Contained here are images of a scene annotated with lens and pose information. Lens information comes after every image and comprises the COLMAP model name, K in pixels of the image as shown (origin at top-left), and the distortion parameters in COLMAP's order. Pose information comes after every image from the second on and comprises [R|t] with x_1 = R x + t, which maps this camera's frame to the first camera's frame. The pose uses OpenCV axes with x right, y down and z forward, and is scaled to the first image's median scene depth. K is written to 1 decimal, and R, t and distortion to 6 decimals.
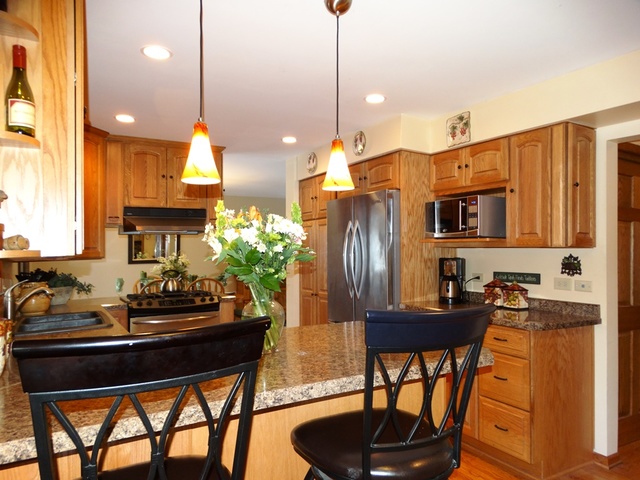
lens RADIAL K [[452.1, 0, 318.4], [0, 452.1, 240.1], [0, 0, 1]] dist [0.000613, -0.001893]
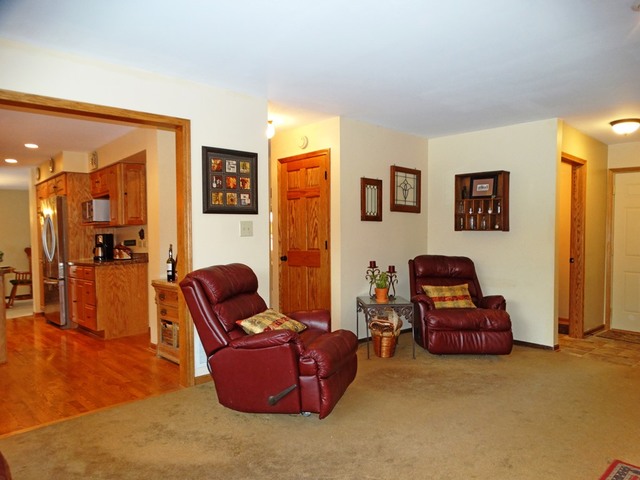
lens RADIAL K [[452.1, 0, 320.0], [0, 452.1, 237.9], [0, 0, 1]] dist [0.000613, -0.001893]
pose [[0.975948, -0.052515, 0.211584, 0.765419], [0.045979, 0.998304, 0.035698, 0.031674], [-0.213100, -0.025111, 0.976708, -0.893266]]
